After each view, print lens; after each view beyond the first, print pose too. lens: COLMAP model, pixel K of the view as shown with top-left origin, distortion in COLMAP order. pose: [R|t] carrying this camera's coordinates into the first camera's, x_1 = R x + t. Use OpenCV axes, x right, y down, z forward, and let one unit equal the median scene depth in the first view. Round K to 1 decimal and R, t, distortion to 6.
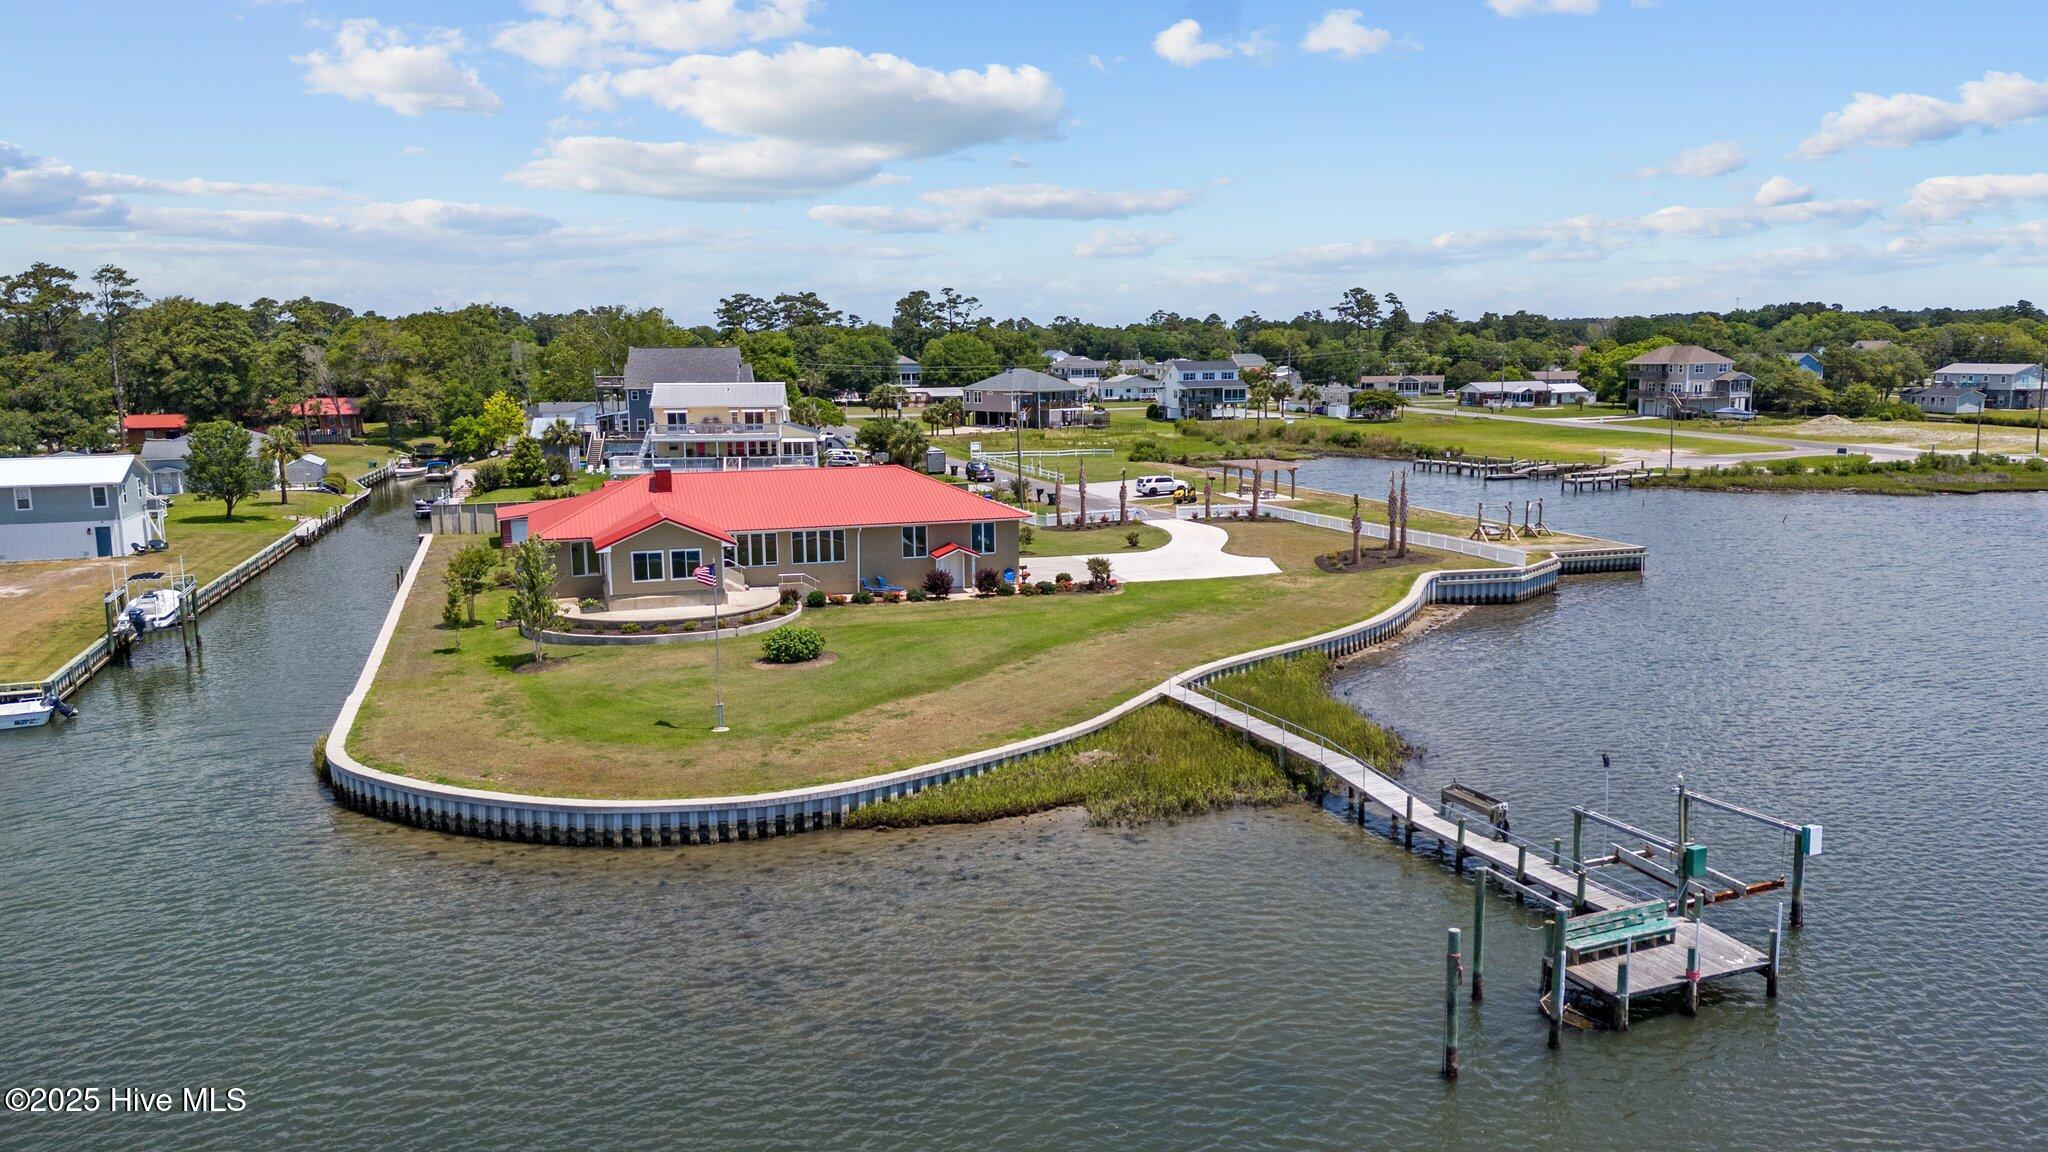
lens RADIAL K [[1501.5, 0, 1001.3], [0, 1501.5, 673.6], [0, 0, 1]] dist [0.014144, 0.002354]
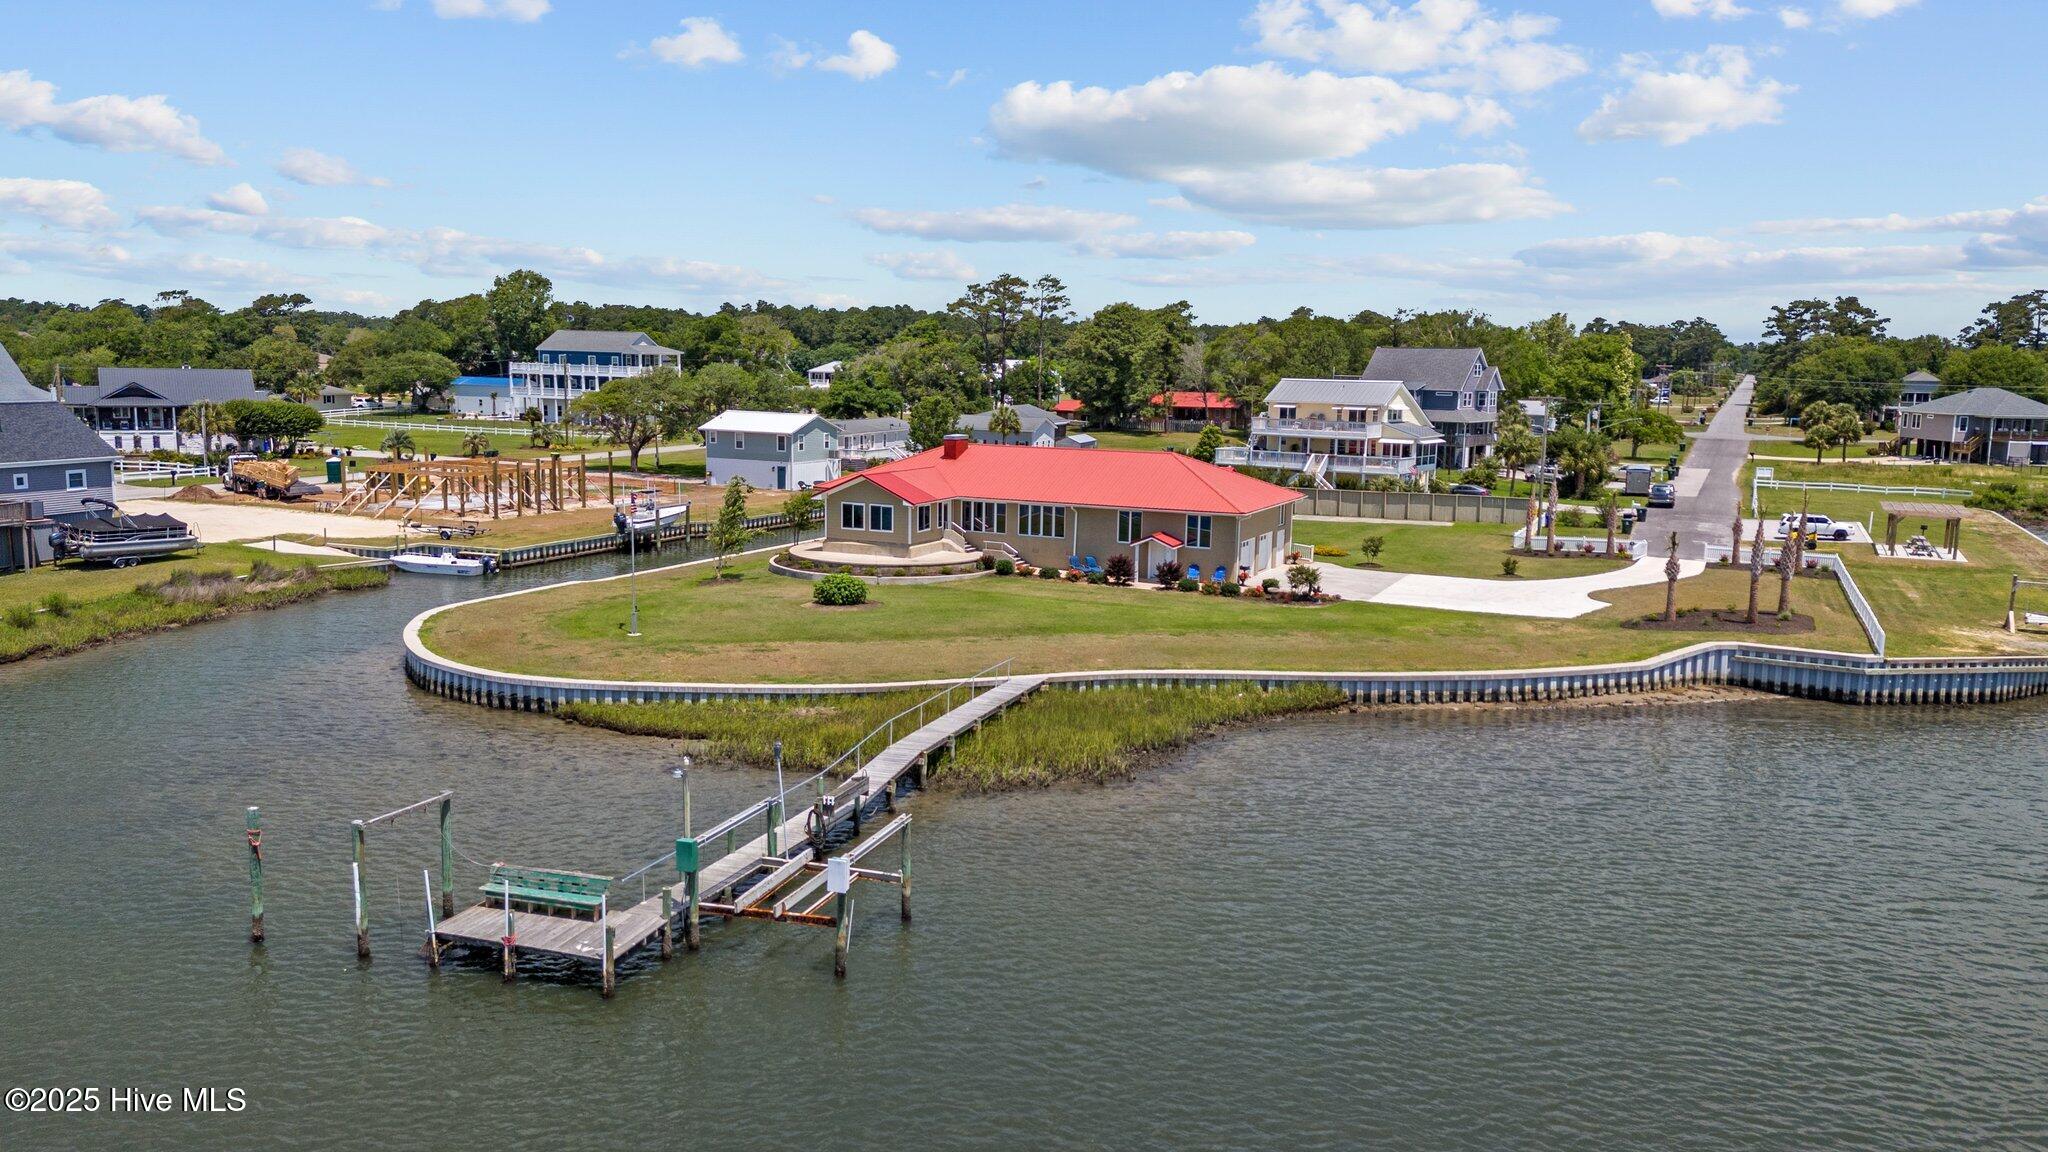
lens RADIAL K [[1501.5, 0, 1001.3], [0, 1501.5, 673.6], [0, 0, 1]] dist [0.014144, 0.002354]
pose [[0.719246, 0.165544, -0.674744, 0.285711], [-0.172120, 0.983379, 0.057794, -0.017715], [0.673097, 0.074569, 0.735785, 0.110760]]
